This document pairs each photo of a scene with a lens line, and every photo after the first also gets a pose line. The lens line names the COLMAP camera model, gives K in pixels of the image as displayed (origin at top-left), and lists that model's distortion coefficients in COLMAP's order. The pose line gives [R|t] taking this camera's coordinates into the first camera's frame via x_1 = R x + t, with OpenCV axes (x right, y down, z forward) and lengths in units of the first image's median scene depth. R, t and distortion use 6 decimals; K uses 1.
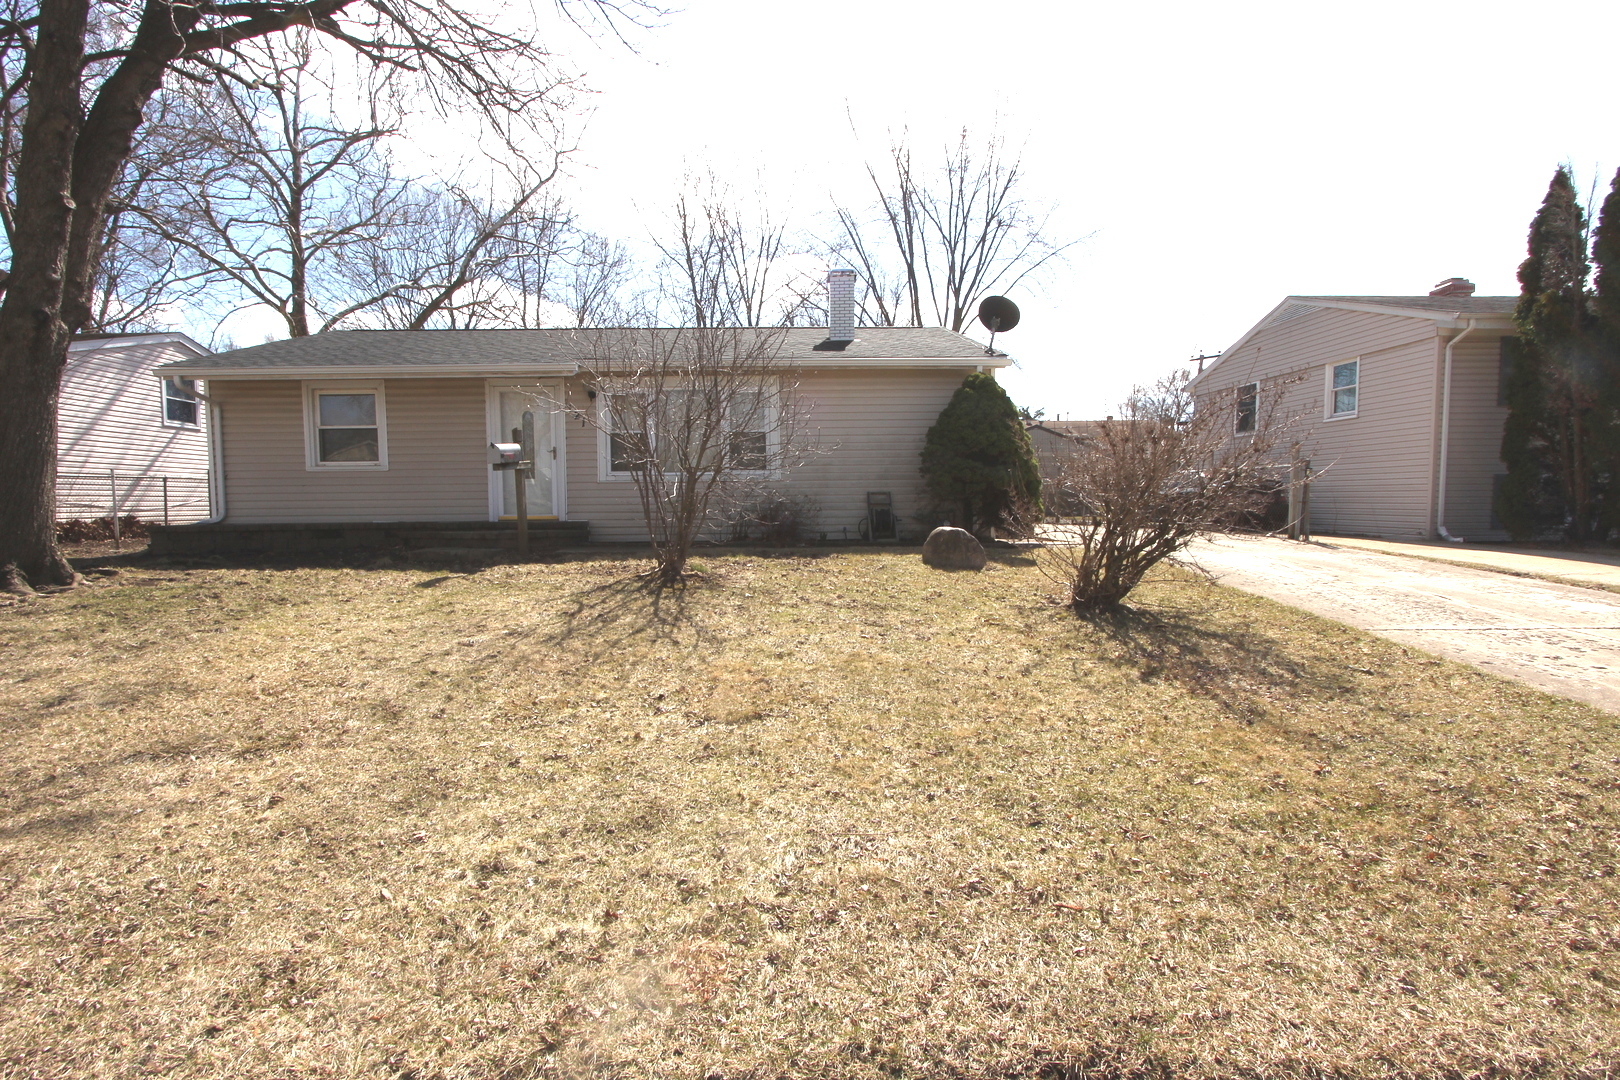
lens RADIAL K [[757.7, 0, 756.1], [0, 757.7, 537.2], [0, 0, 1]] dist [-0.013290, -0.000115]
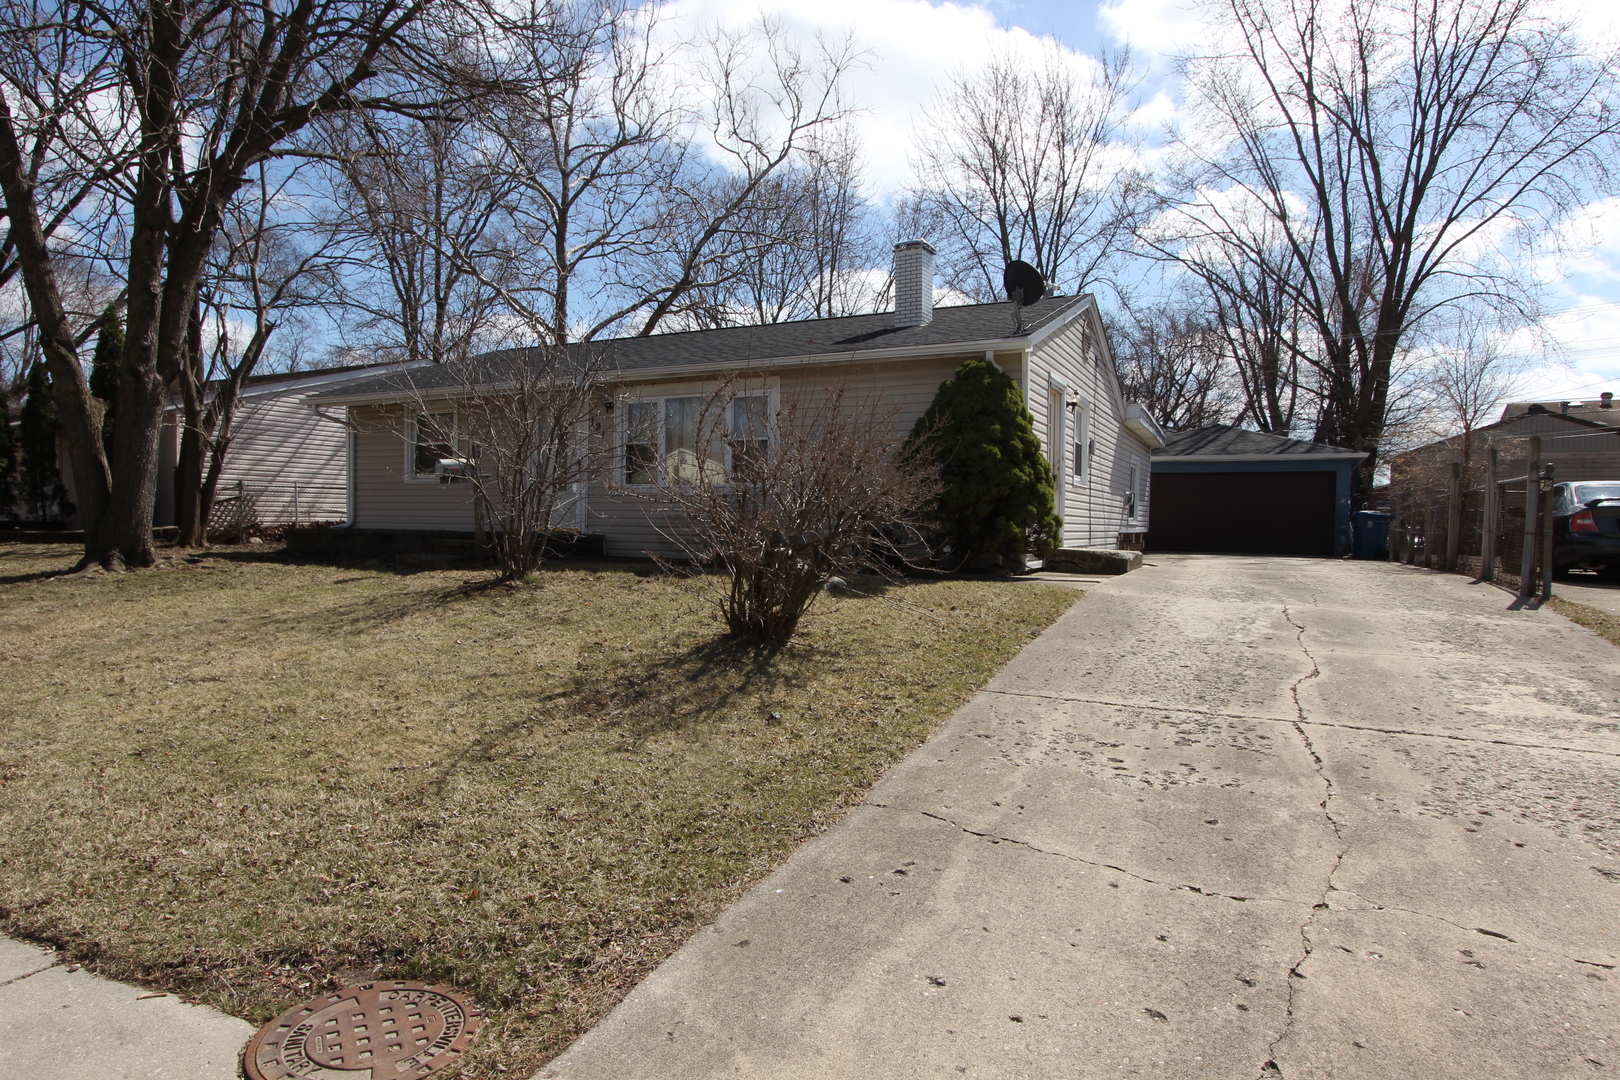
lens RADIAL K [[981.4, 0, 810.0], [0, 981.4, 540.0], [0, 0, 1]] dist [-0.002371, 0.001309]
pose [[0.873034, 0.029576, -0.486762, 0.359711], [-0.042636, 0.998966, -0.015773, -0.003343], [0.485792, 0.034524, 0.873392, 0.007711]]
